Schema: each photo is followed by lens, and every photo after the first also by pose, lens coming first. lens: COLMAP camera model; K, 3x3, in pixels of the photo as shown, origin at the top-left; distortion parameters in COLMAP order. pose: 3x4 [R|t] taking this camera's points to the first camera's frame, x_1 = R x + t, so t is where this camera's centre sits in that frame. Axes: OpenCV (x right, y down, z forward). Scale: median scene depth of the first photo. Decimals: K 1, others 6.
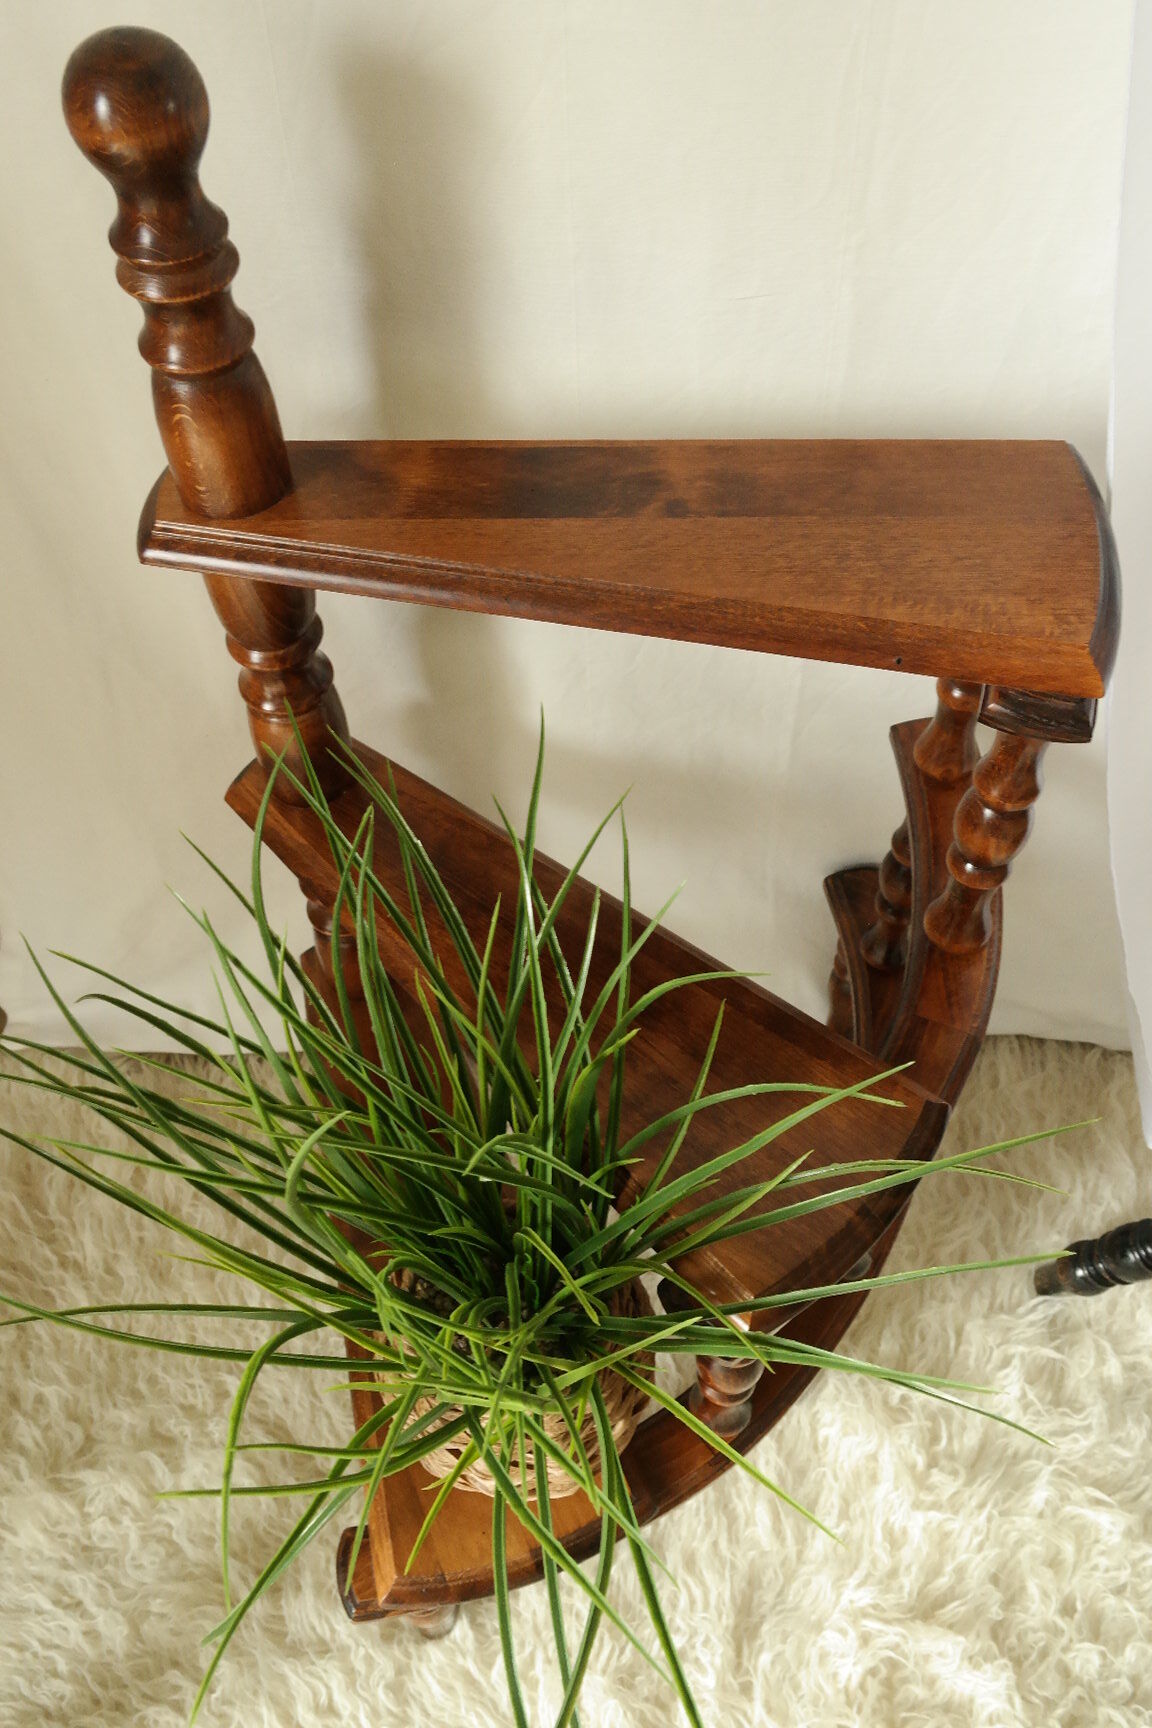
lens RADIAL K [[1526.5, 0, 576.0], [0, 1526.5, 864.0], [0, 0, 1]] dist [-0.010844, 0.003640]
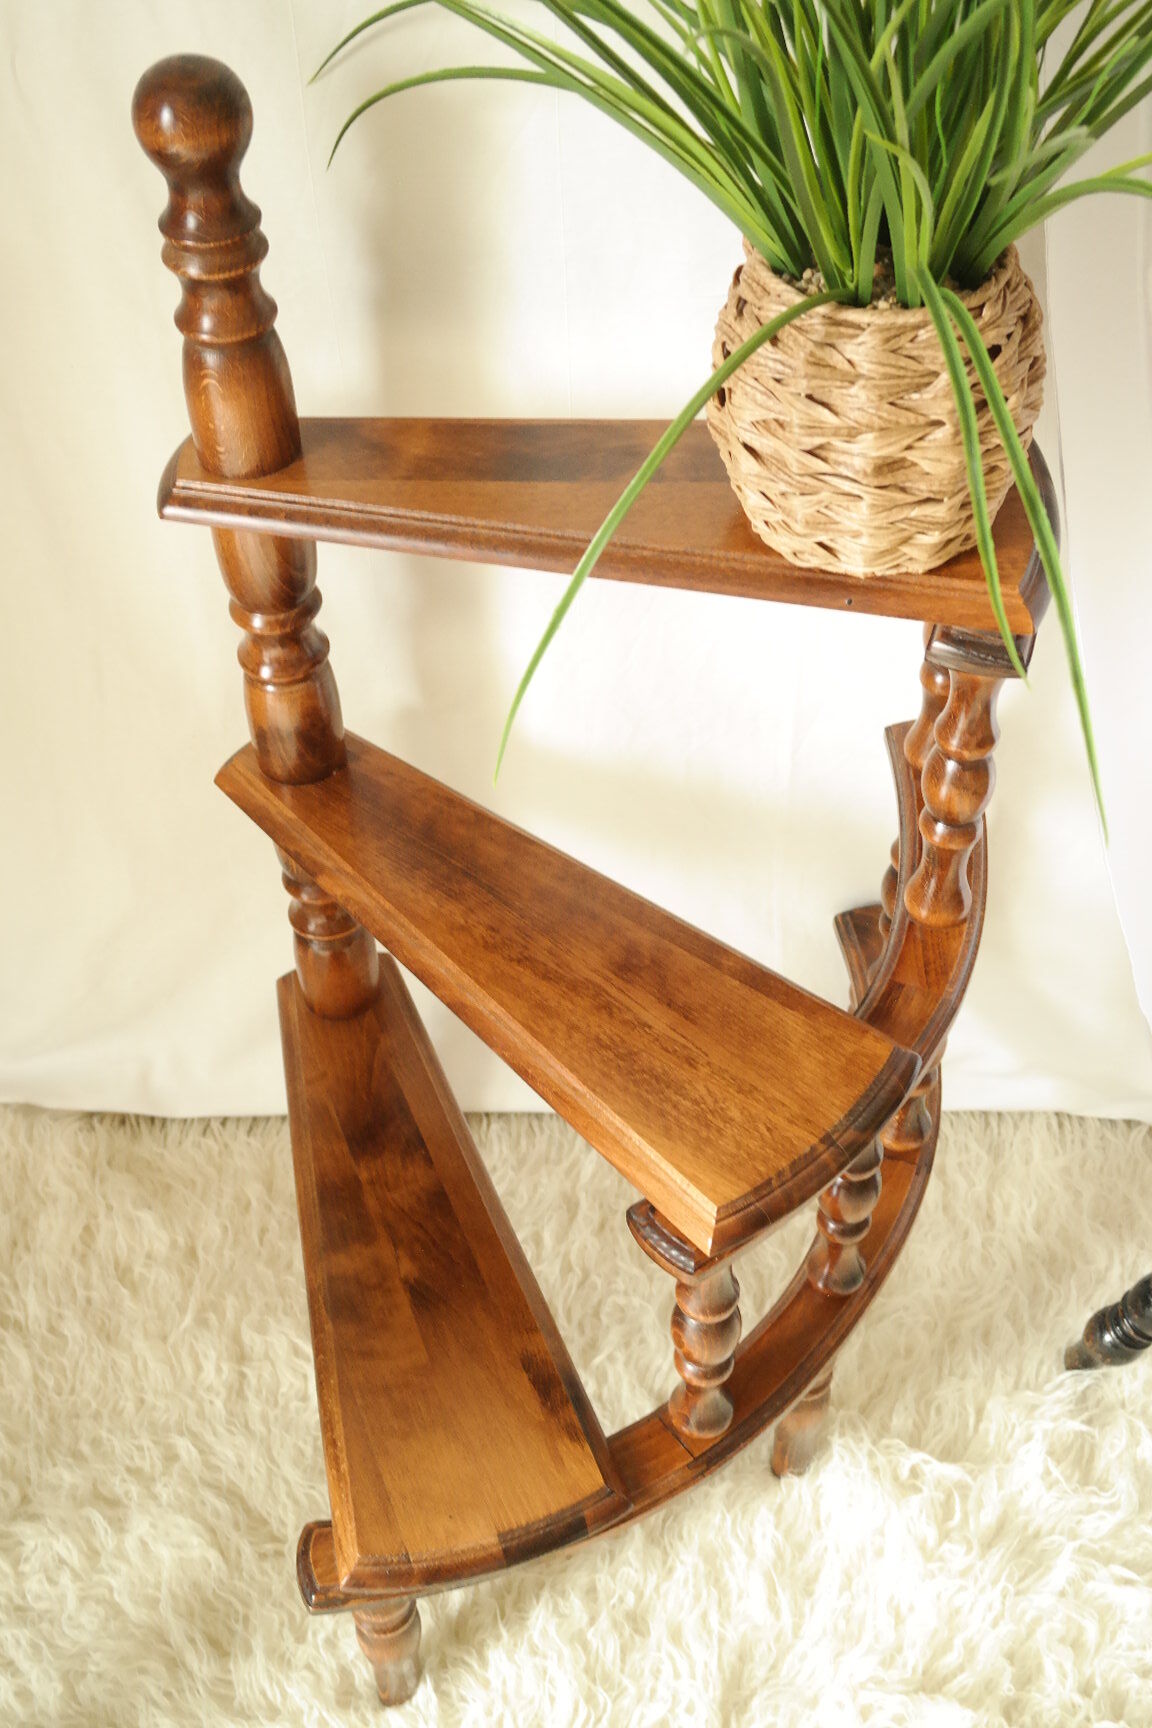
lens RADIAL K [[2098.2, 0, 576.0], [0, 2098.2, 864.0], [0, 0, 1]] dist [-0.022103, 0.001526]
pose [[0.999622, 0.017697, -0.021038, 0.033447], [-0.020584, 0.989058, -0.146082, 0.187402], [0.018223, 0.146460, 0.989049, -0.315215]]
